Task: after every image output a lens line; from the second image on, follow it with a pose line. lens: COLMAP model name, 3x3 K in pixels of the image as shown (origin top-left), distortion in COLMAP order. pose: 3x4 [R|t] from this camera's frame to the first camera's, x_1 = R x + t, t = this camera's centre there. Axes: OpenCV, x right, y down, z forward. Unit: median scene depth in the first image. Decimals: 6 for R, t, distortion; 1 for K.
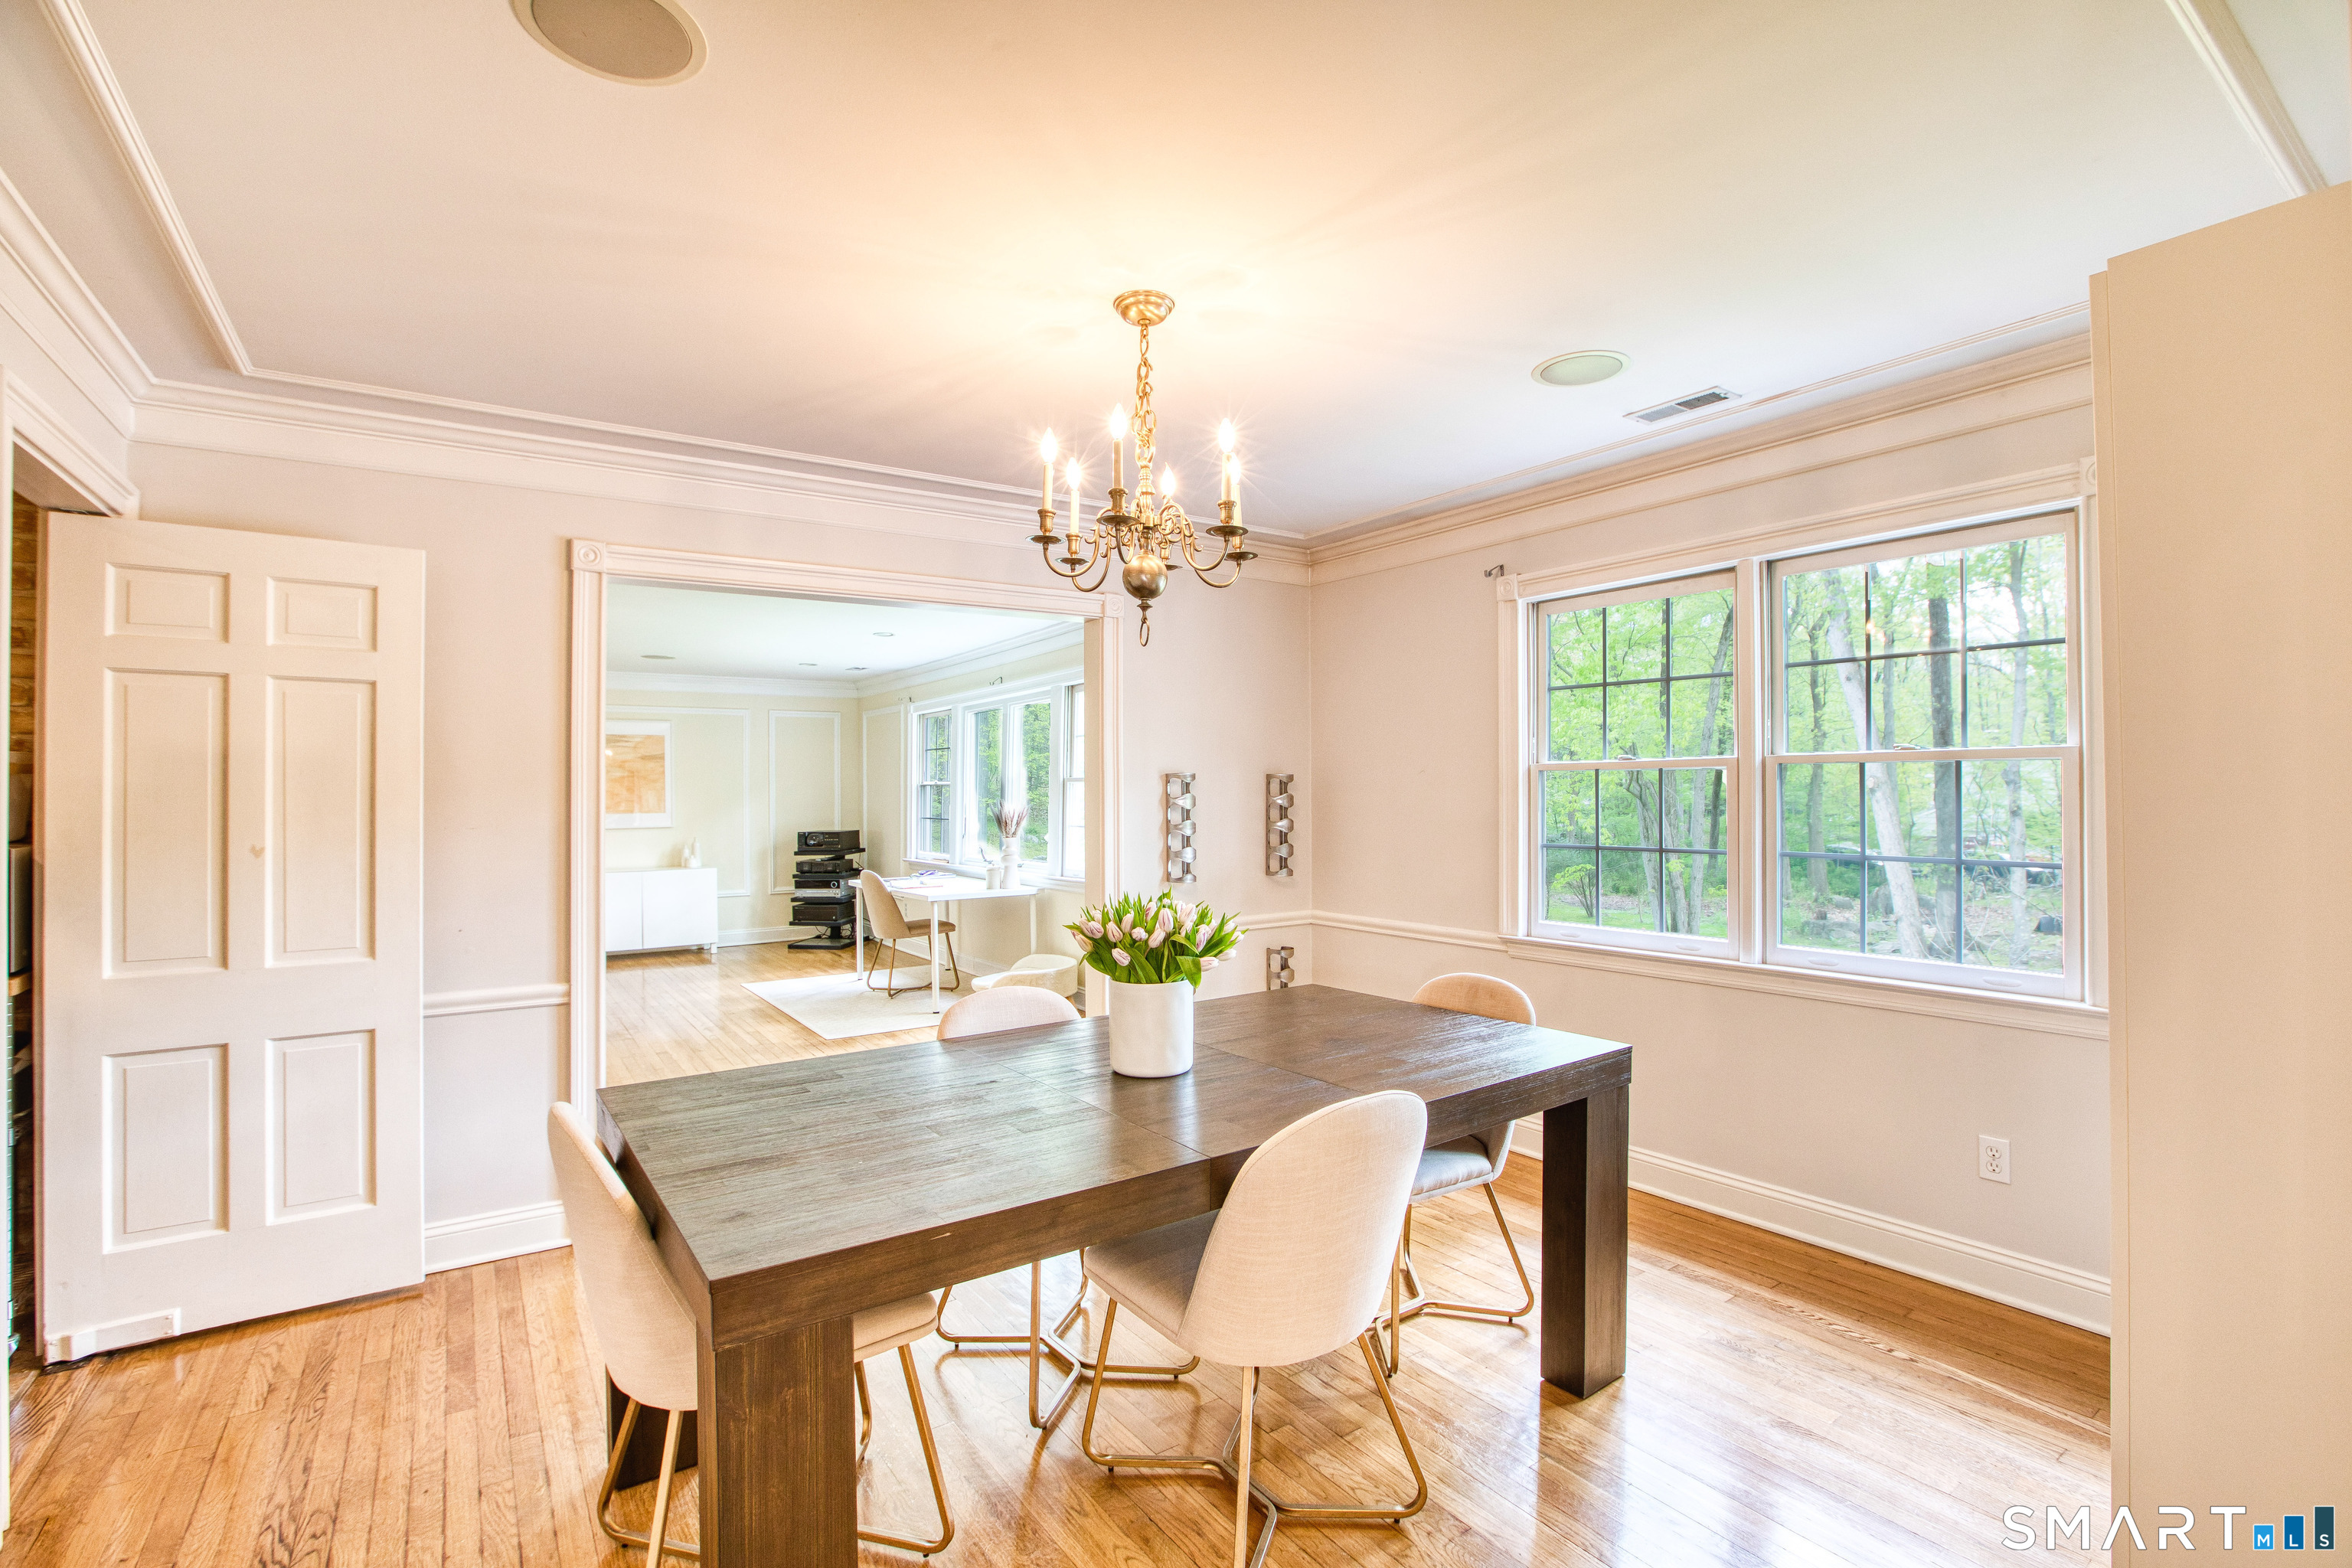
lens RADIAL K [[1066.6, 0, 1178.3], [0, 1066.6, 794.6], [0, 0, 1]] dist [-0.041019, 0.009080]
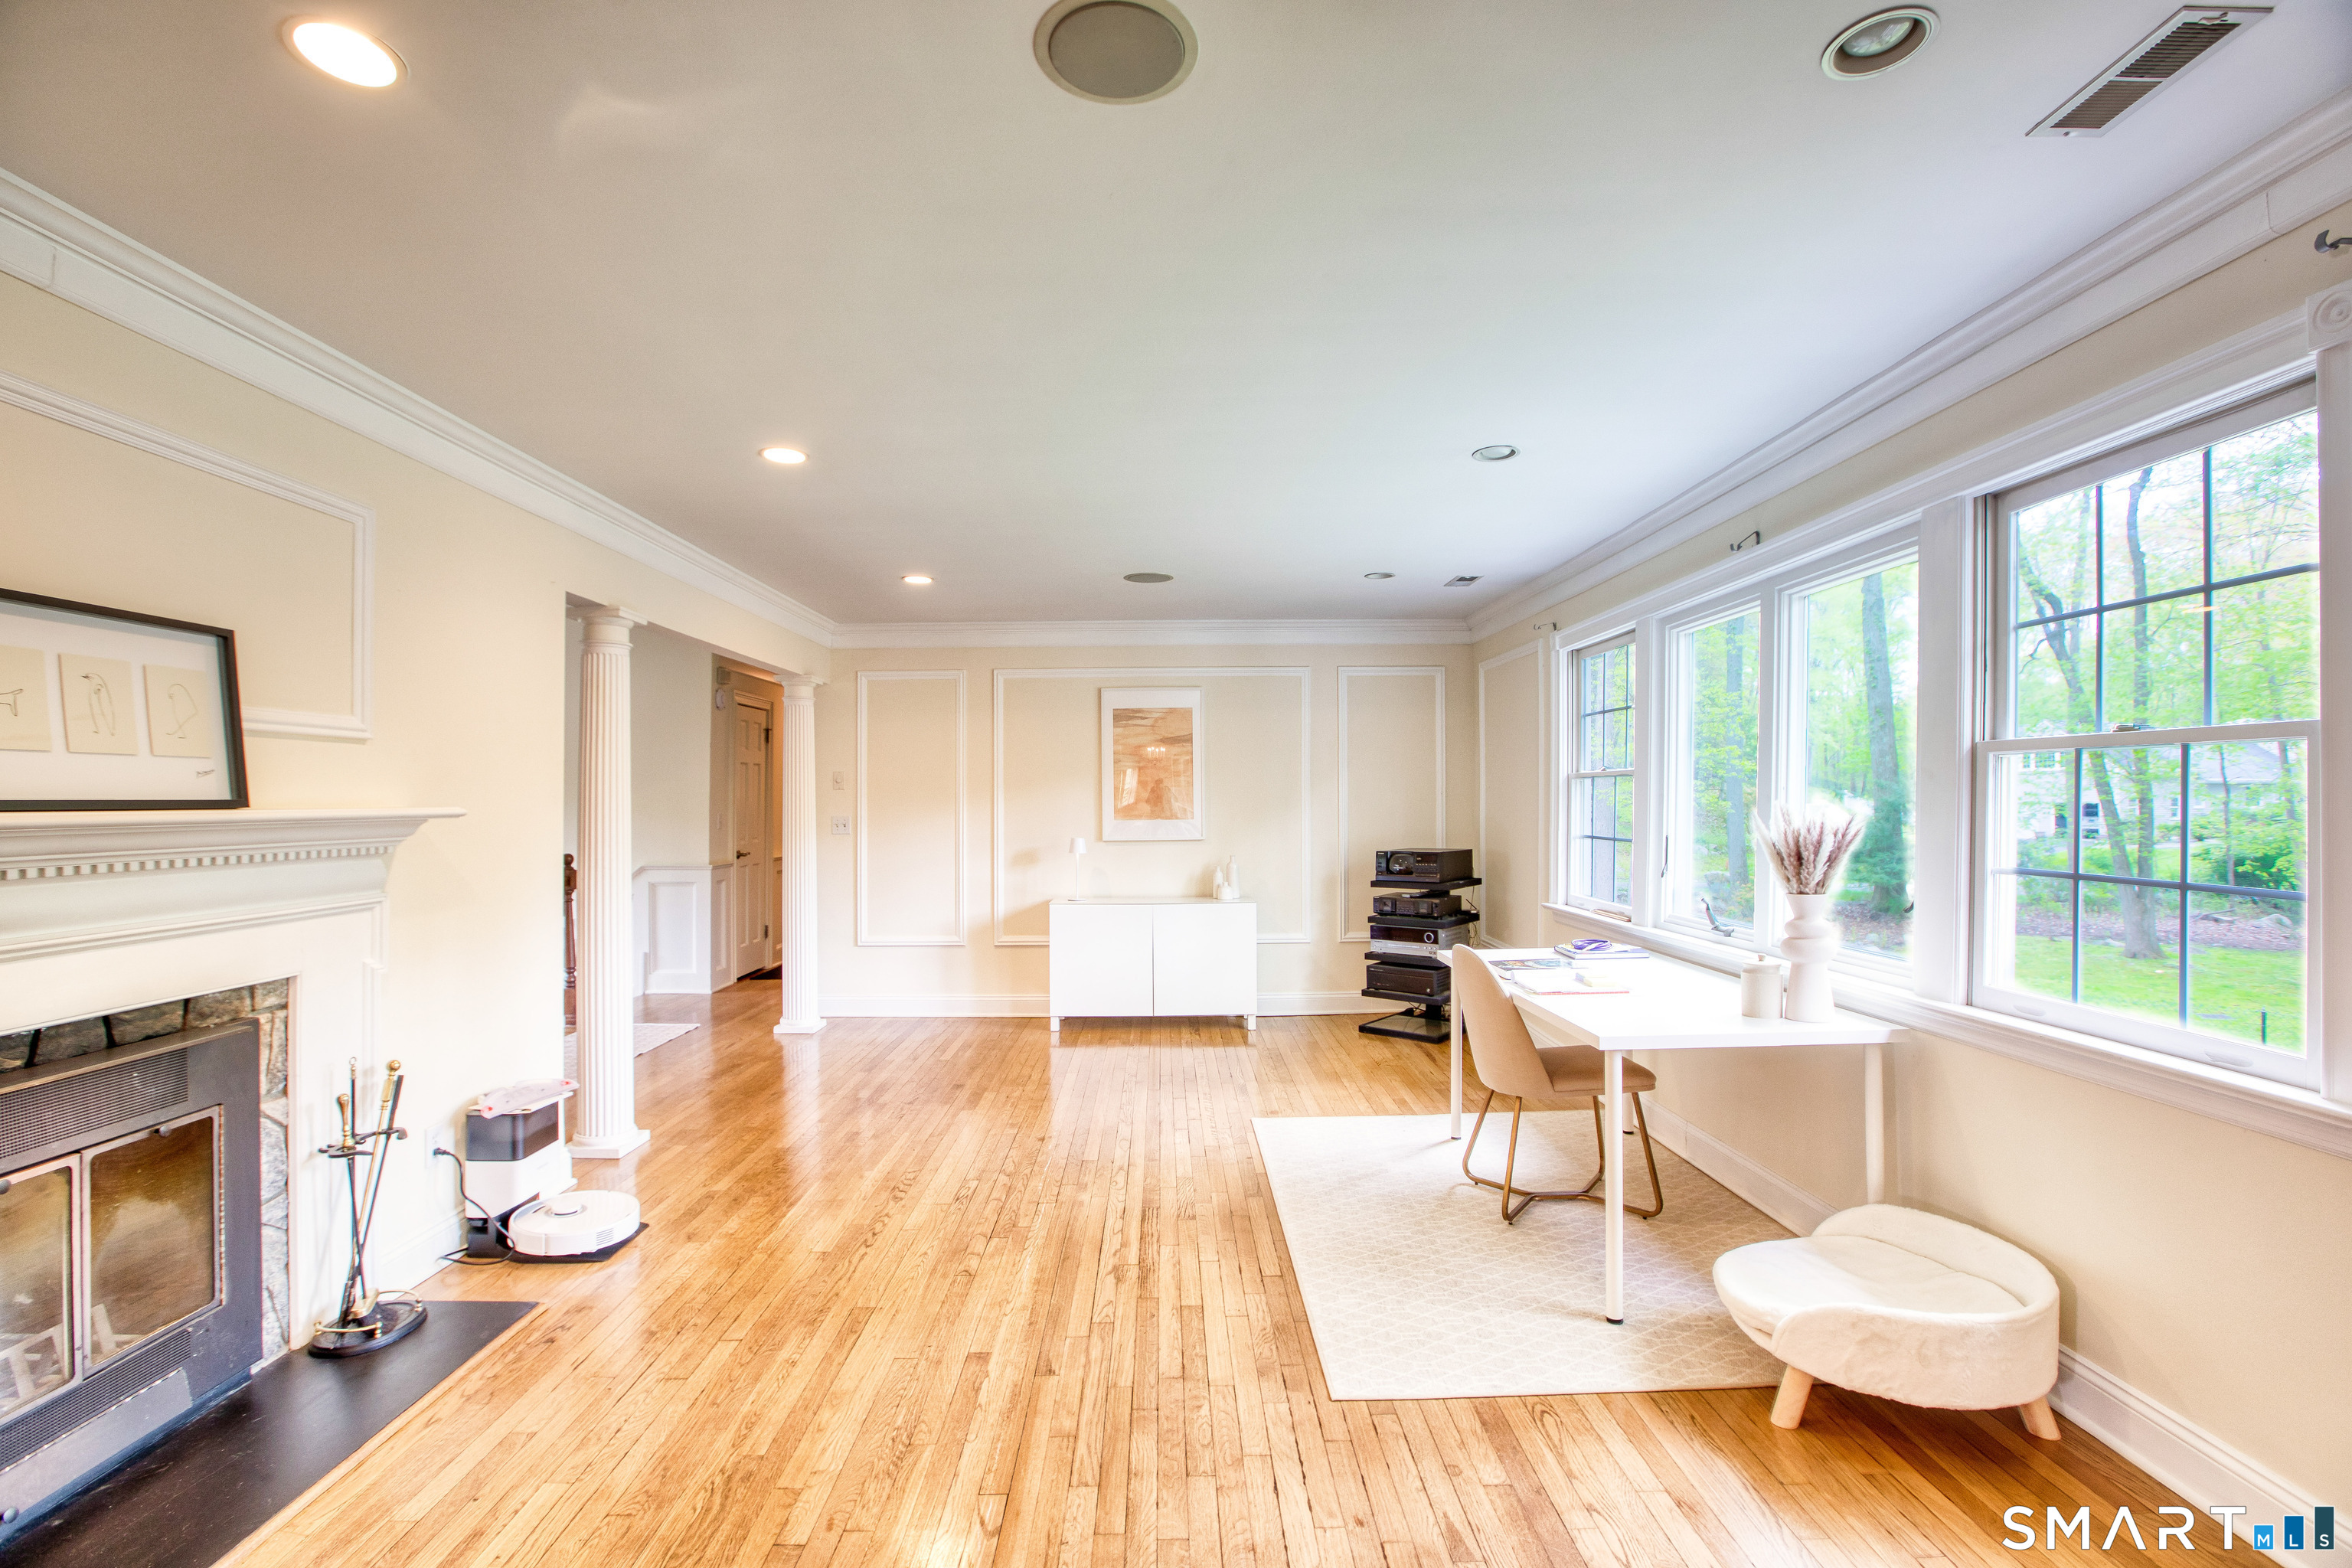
lens RADIAL K [[1066.6, 0, 1183.8], [0, 1066.6, 806.7], [0, 0, 1]] dist [-0.041019, 0.009080]
pose [[0.834294, 0.004248, -0.551303, -0.101627], [0.000051, 0.999970, 0.007783, 0.003535], [0.551320, -0.006521, 0.834269, 0.403477]]
